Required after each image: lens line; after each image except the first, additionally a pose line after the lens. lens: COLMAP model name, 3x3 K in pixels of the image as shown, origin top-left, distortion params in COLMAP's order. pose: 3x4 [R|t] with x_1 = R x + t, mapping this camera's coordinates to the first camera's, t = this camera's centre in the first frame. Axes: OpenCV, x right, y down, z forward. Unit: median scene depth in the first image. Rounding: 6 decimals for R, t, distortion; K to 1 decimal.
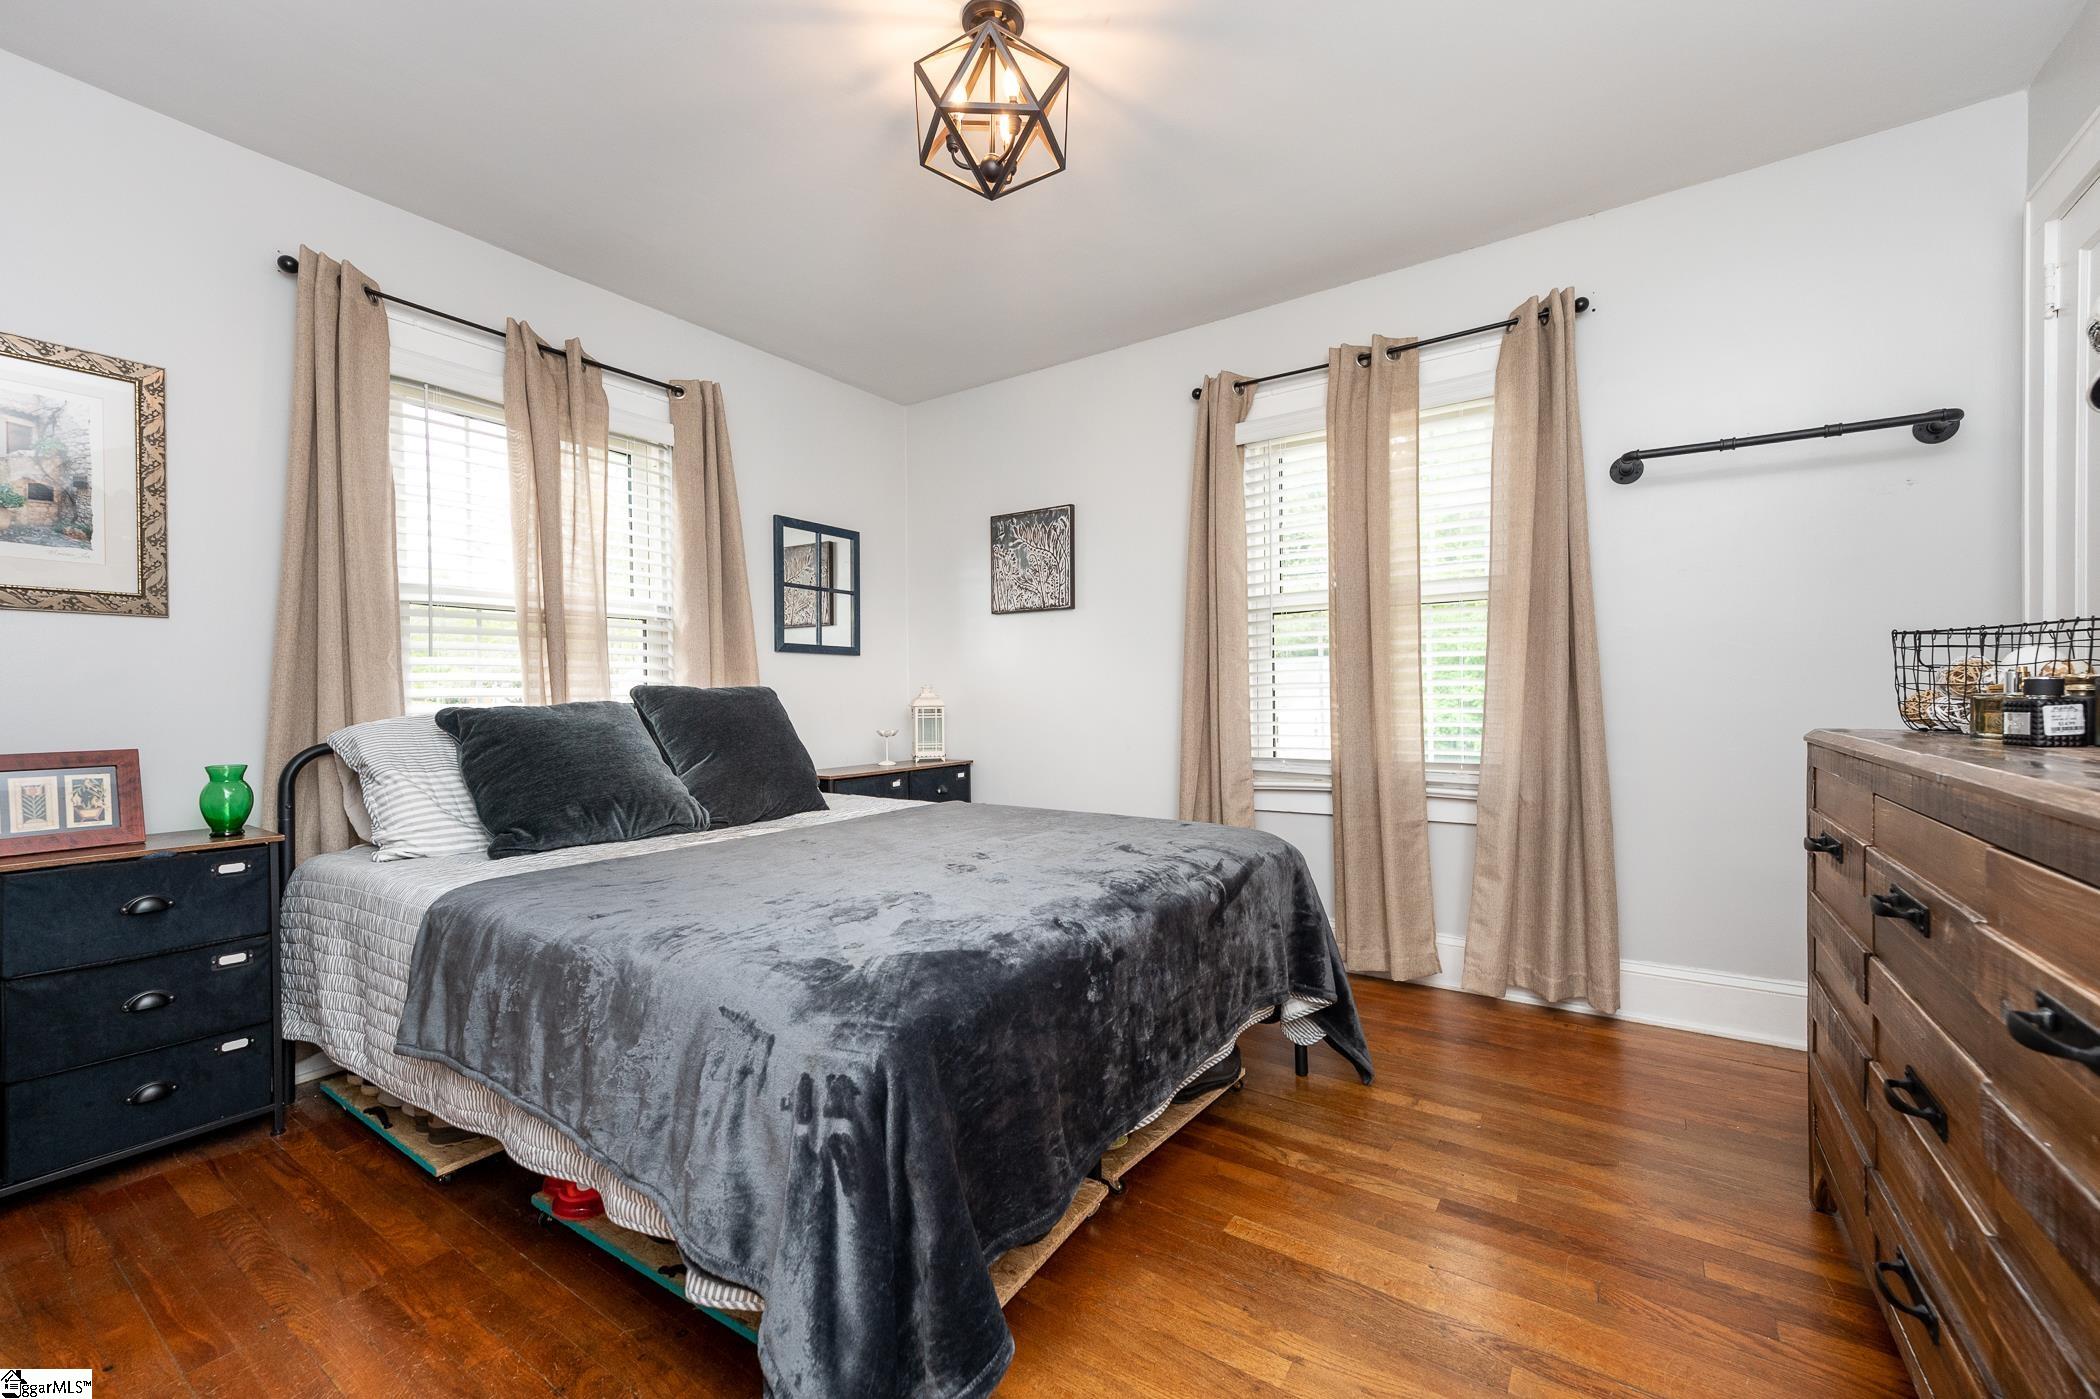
lens RADIAL K [[841.9, 0, 1056.4], [0, 841.9, 695.3], [0, 0, 1]] dist [0.014325, 0.000105]
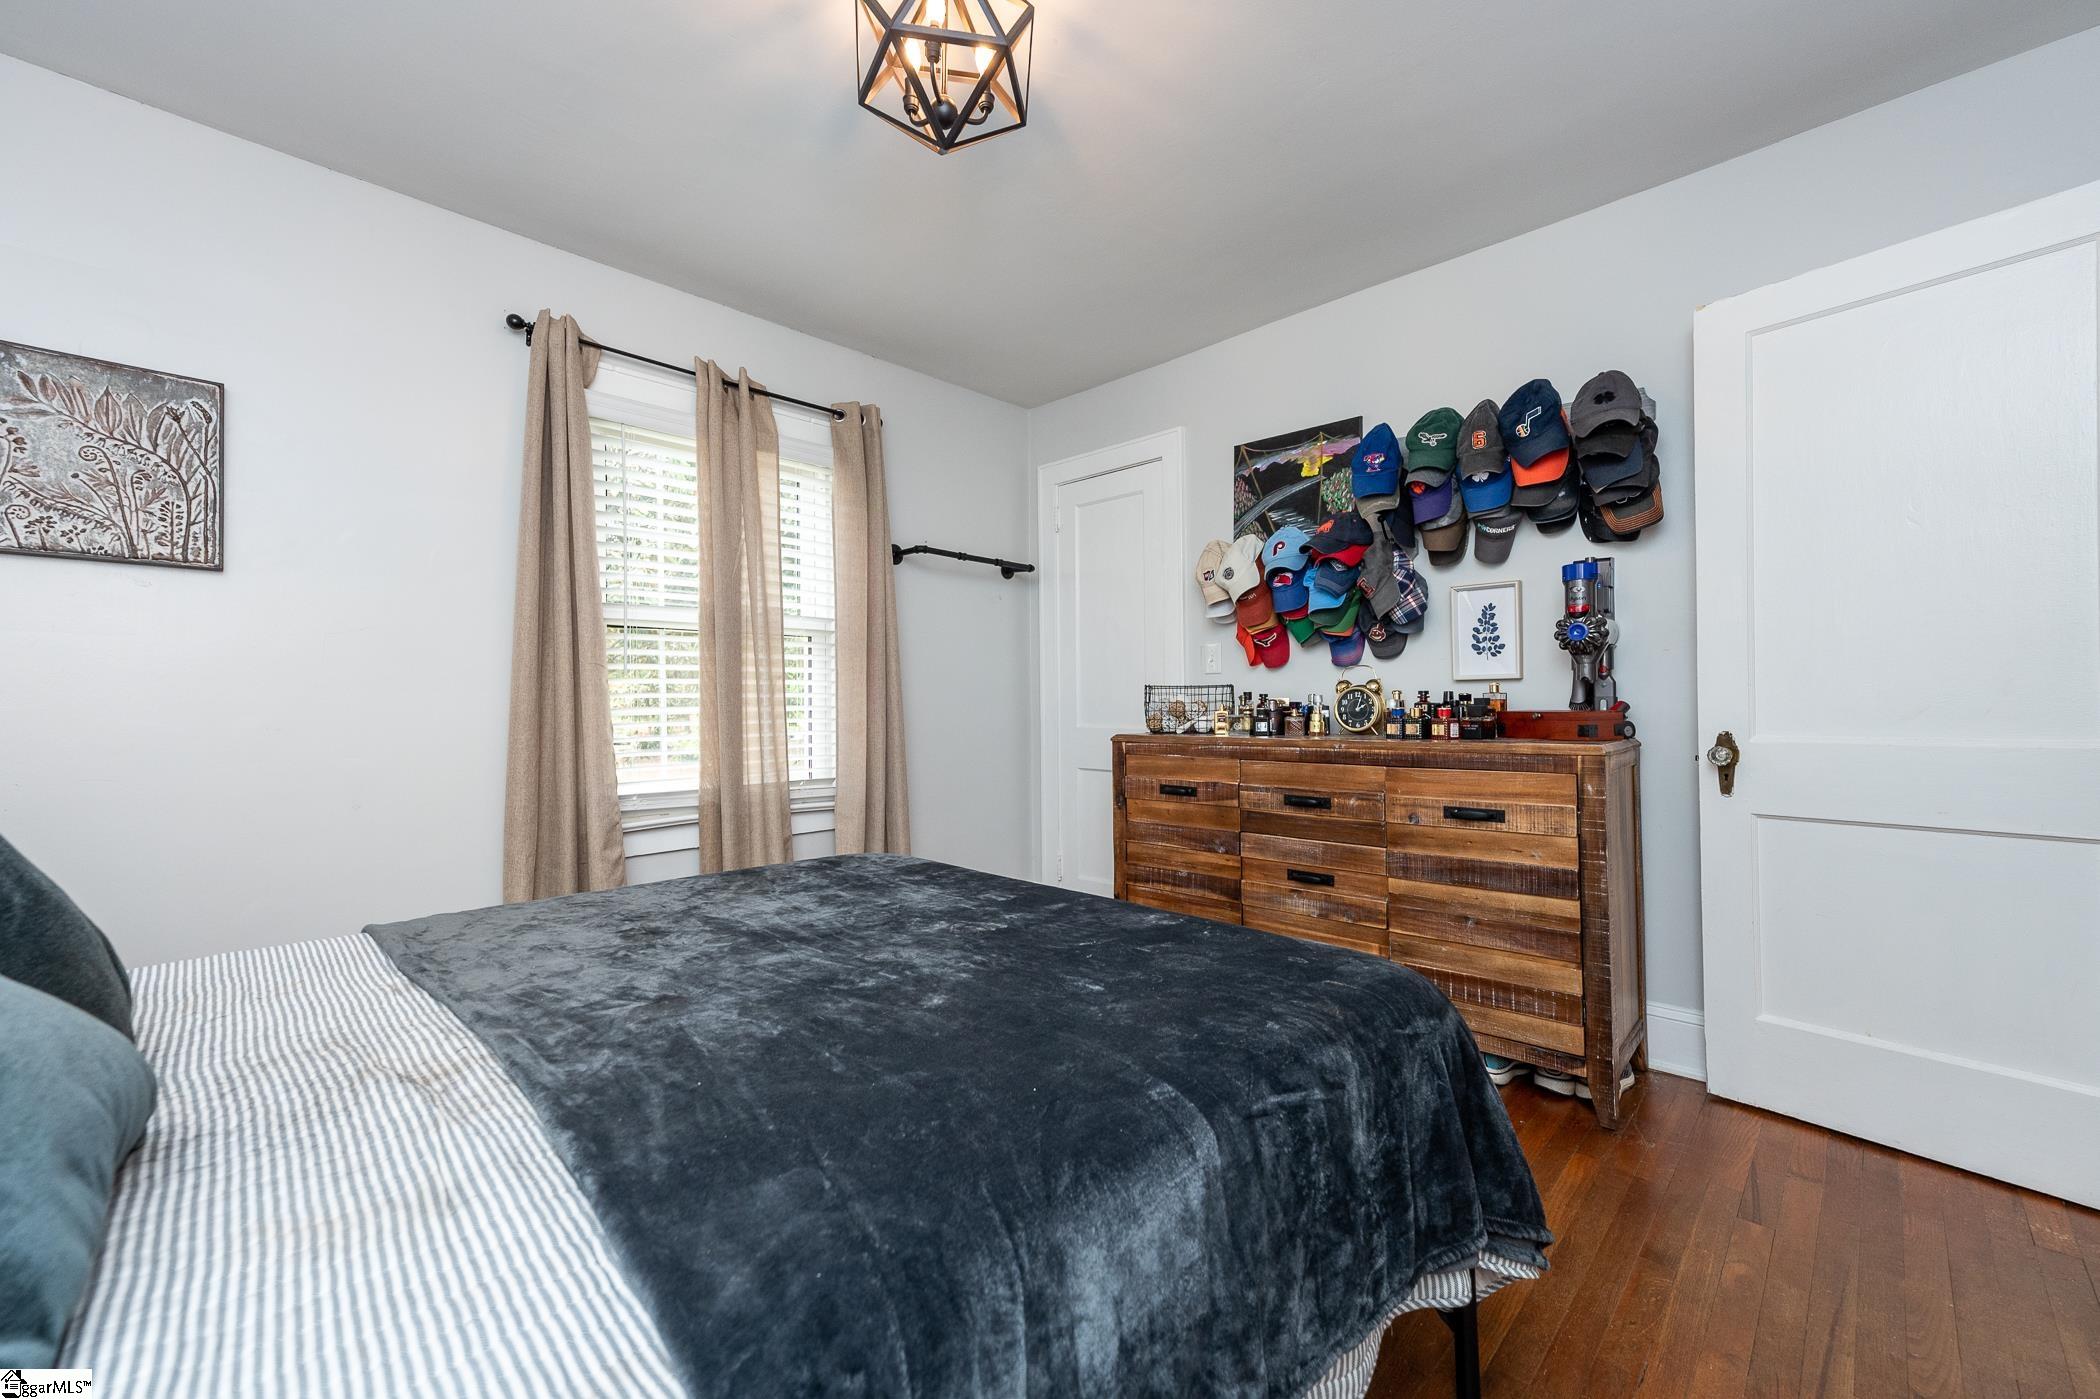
lens RADIAL K [[841.9, 0, 1056.4], [0, 841.9, 695.3], [0, 0, 1]] dist [0.014325, 0.000105]
pose [[0.185191, 0.026112, 0.982356, -0.529372], [0.011977, 0.999513, -0.028826, 0.003460], [-0.982630, 0.017104, 0.184788, 0.431145]]
